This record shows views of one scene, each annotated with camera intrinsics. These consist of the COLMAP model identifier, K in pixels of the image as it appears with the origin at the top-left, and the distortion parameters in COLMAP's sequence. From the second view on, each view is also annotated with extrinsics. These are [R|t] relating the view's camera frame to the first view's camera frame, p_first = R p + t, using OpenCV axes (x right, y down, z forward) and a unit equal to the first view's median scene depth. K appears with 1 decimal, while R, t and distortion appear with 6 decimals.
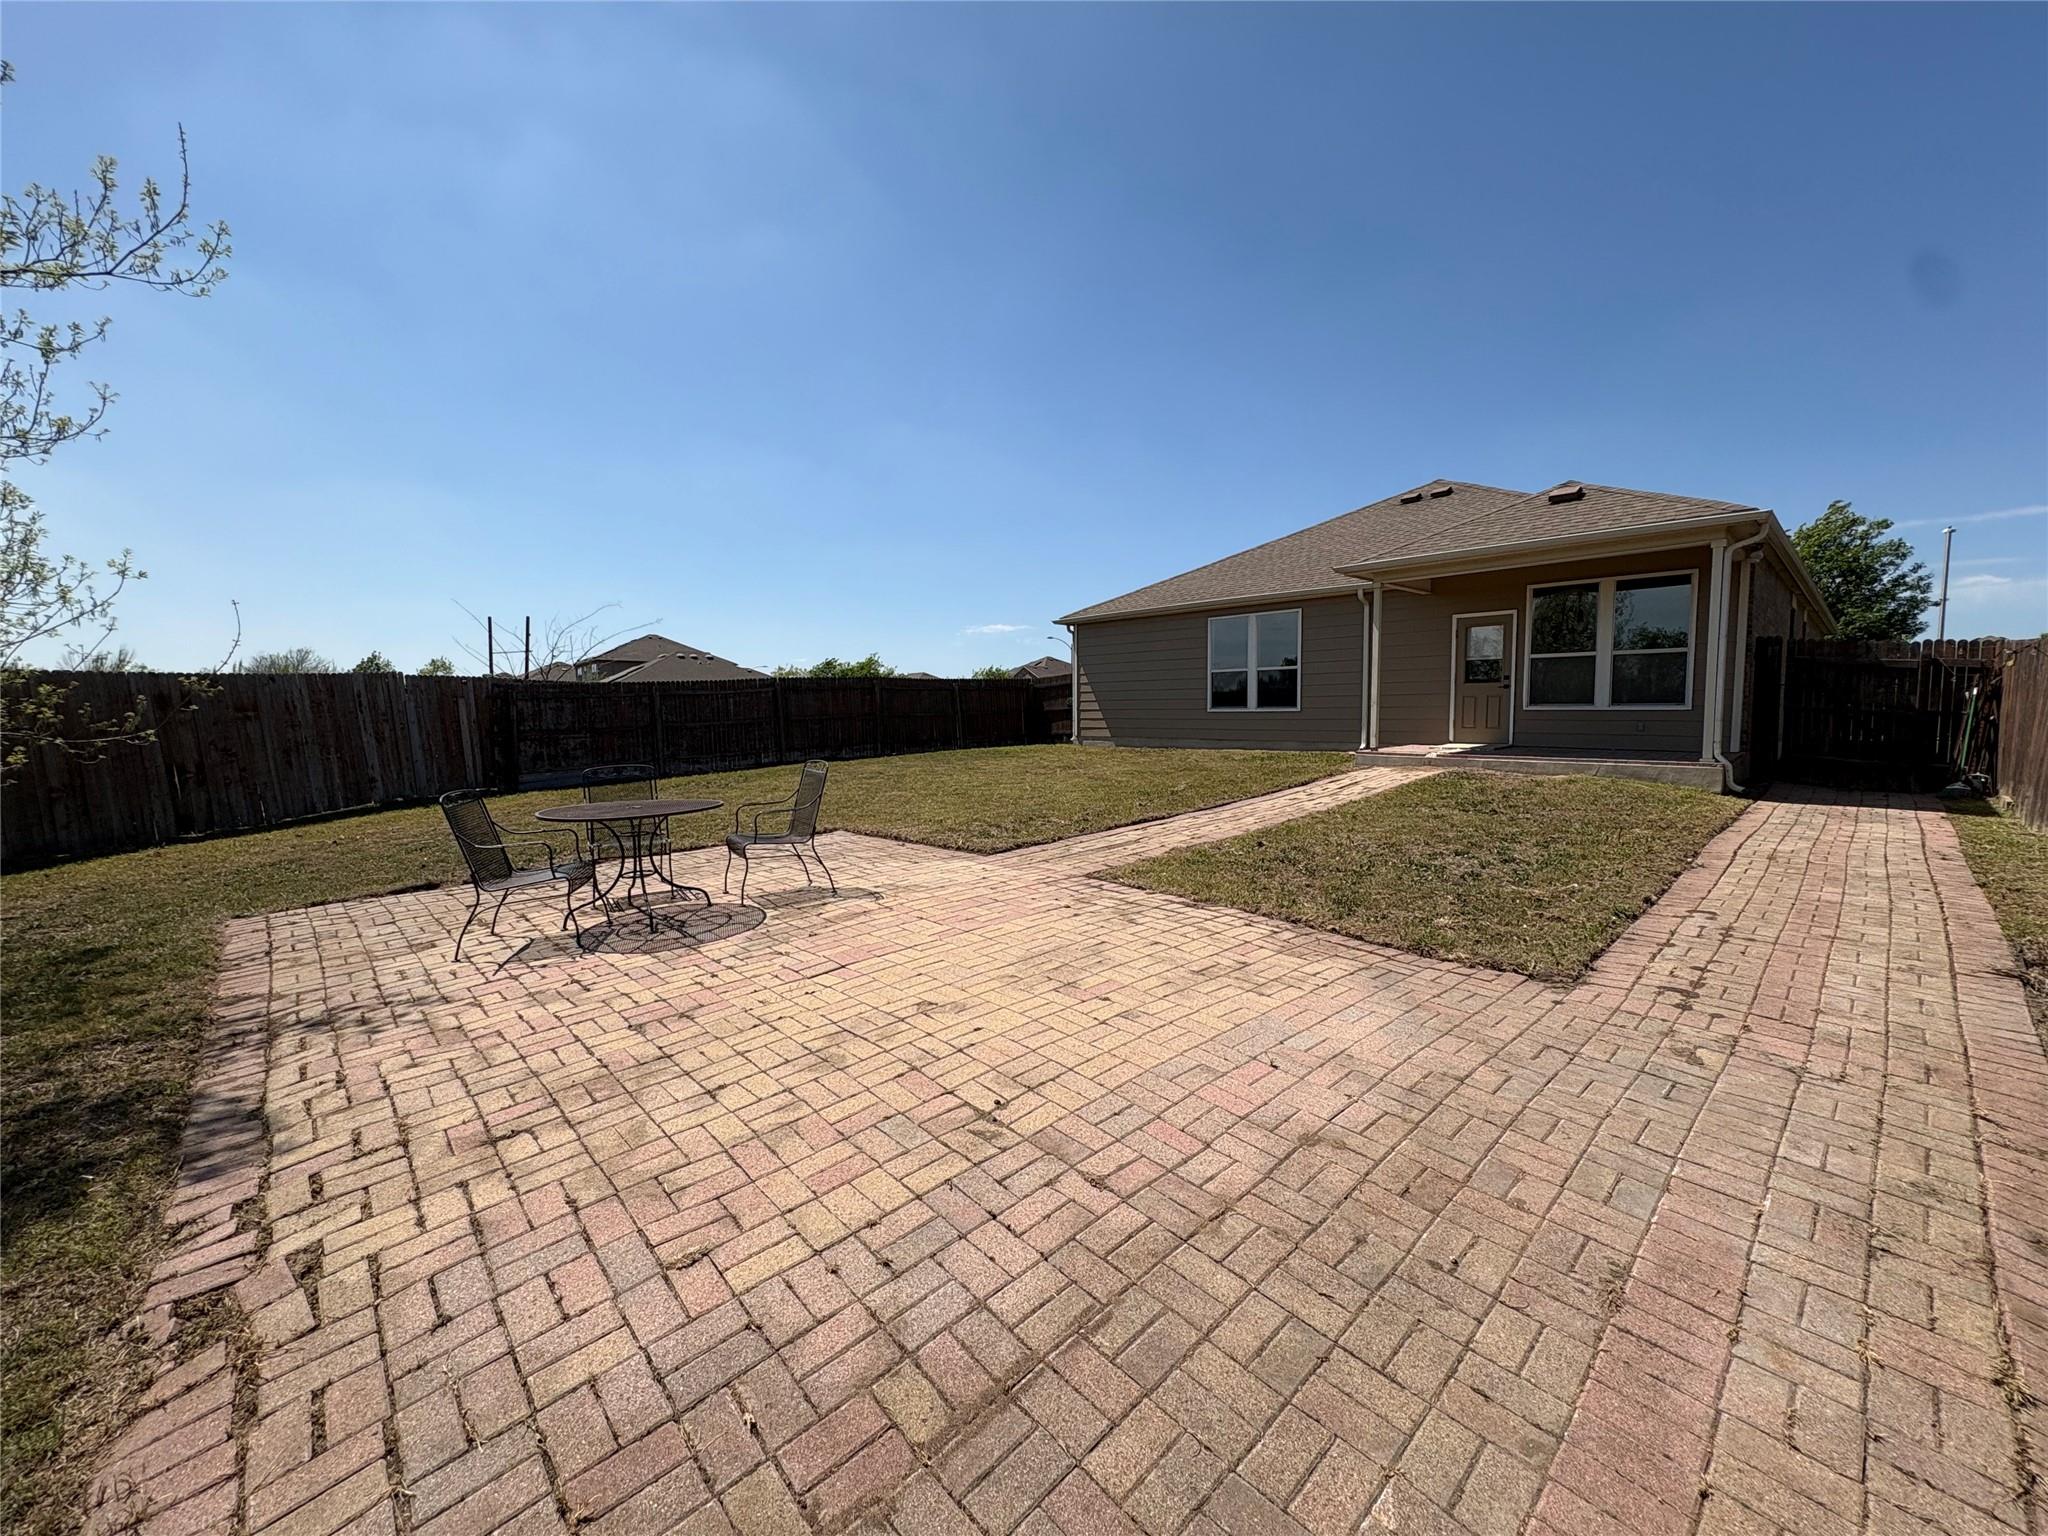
lens RADIAL K [[817.5, 0, 1025.2], [0, 817.5, 763.9], [0, 0, 1]] dist [0.003306, -0.000119]
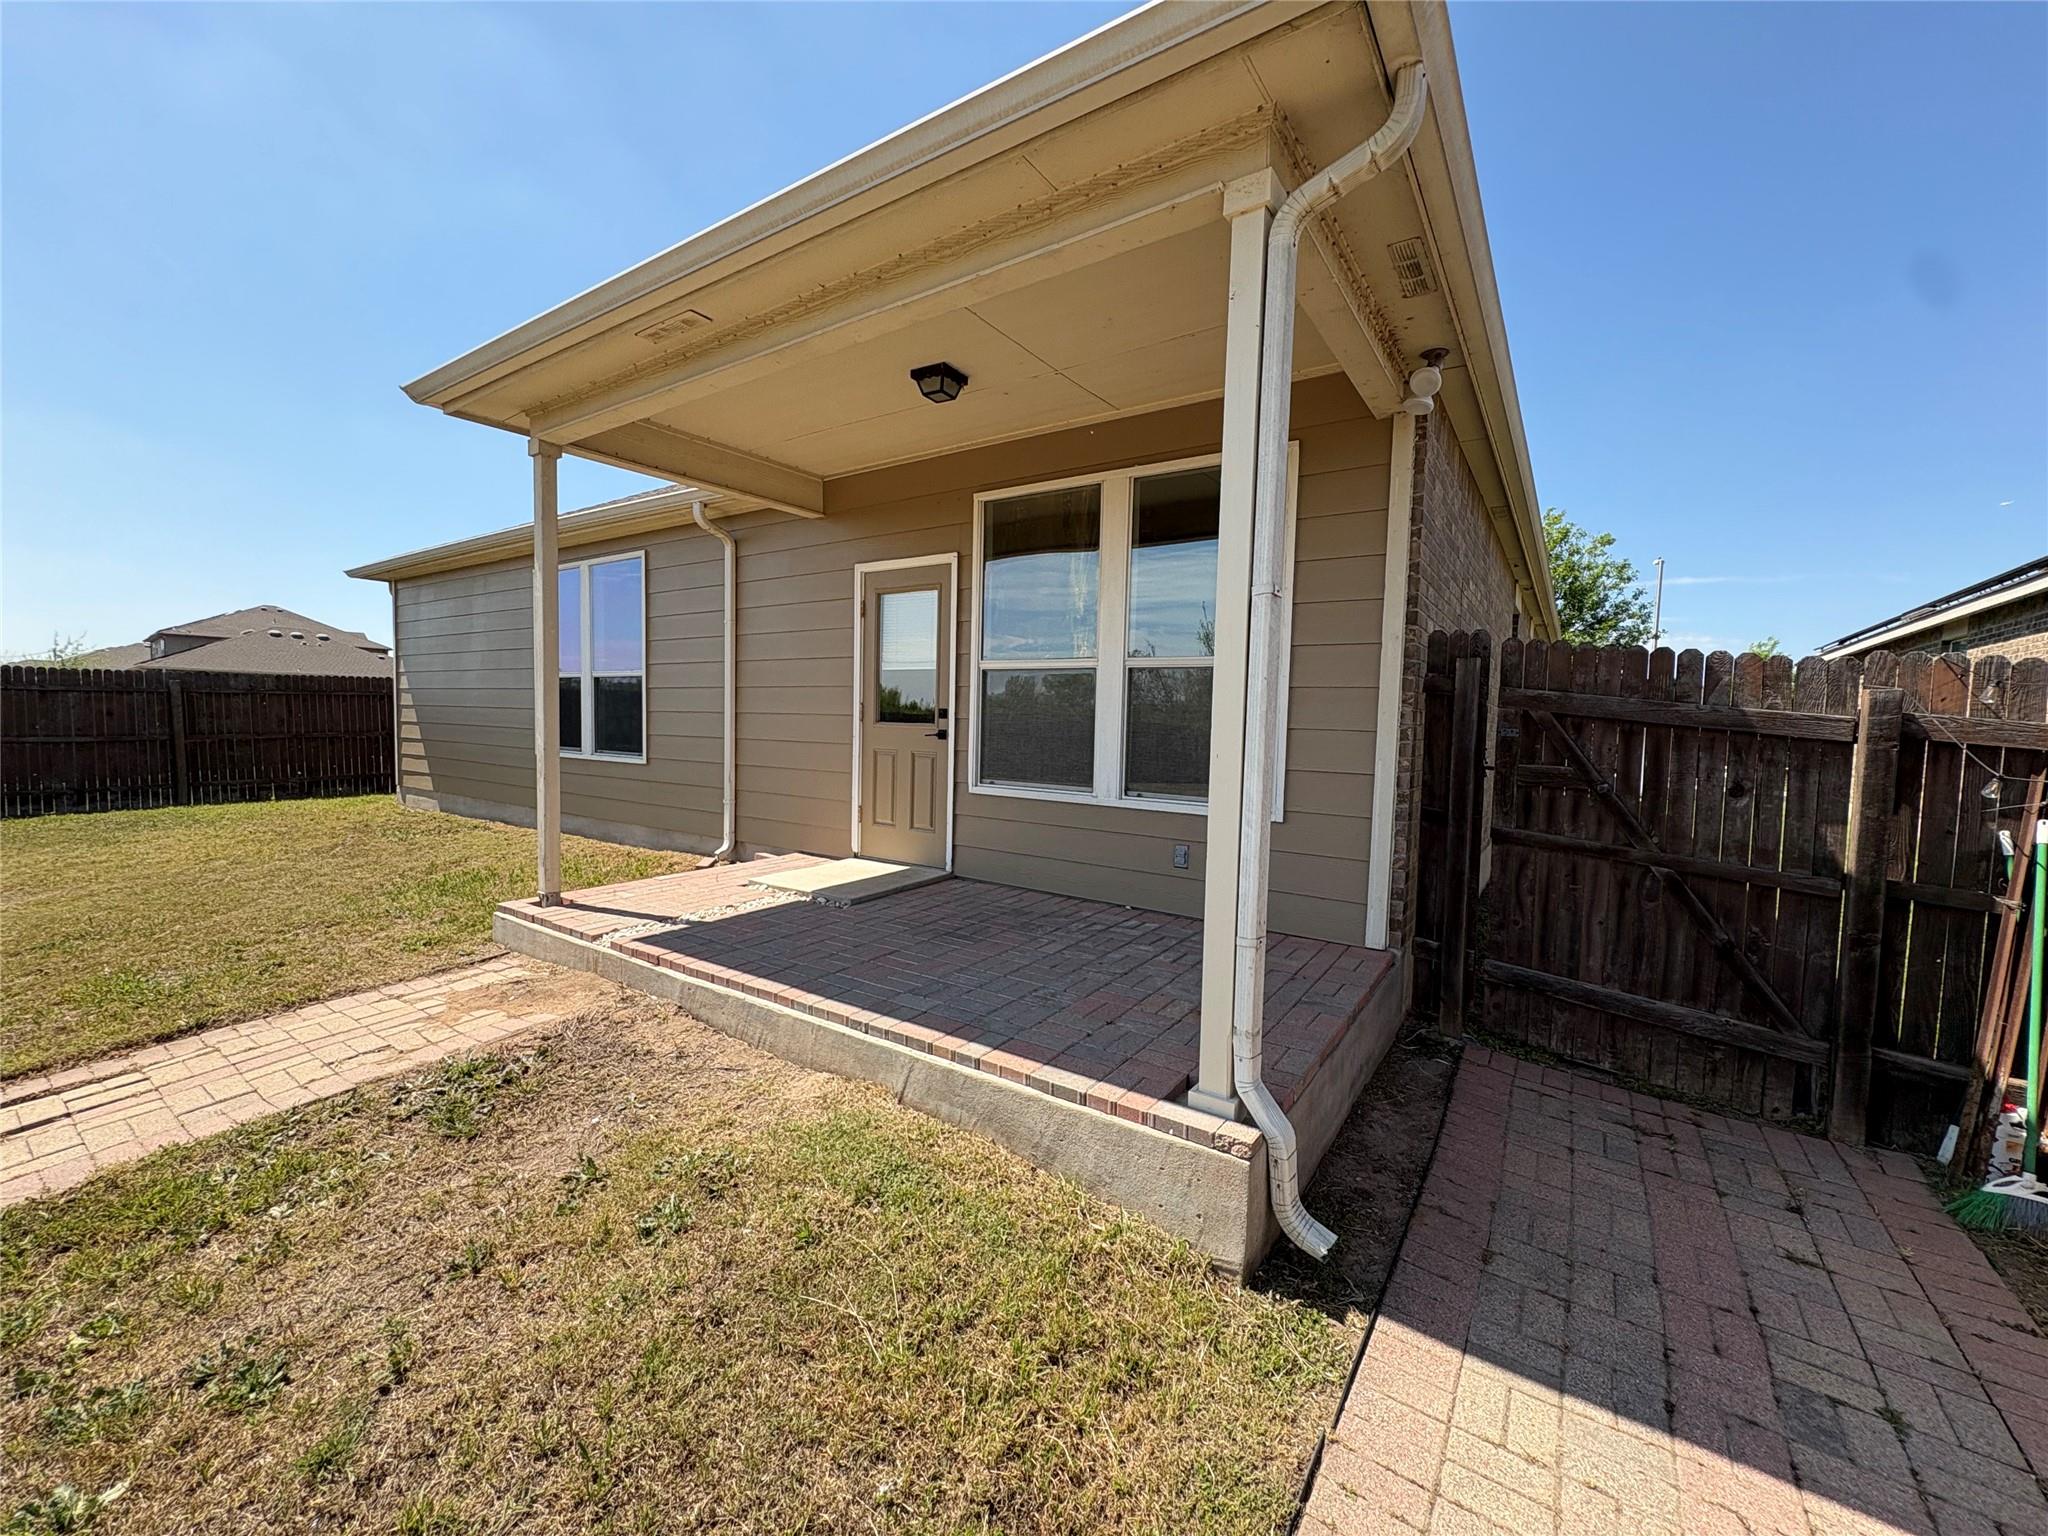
lens RADIAL K [[817.5, 0, 1025.2], [0, 817.5, 763.9], [0, 0, 1]] dist [0.003306, -0.000119]
pose [[0.976832, 0.020543, 0.213019, 0.501397], [-0.018354, 0.999757, -0.012250, -0.069896], [-0.213219, 0.008056, 0.976971, 0.535989]]
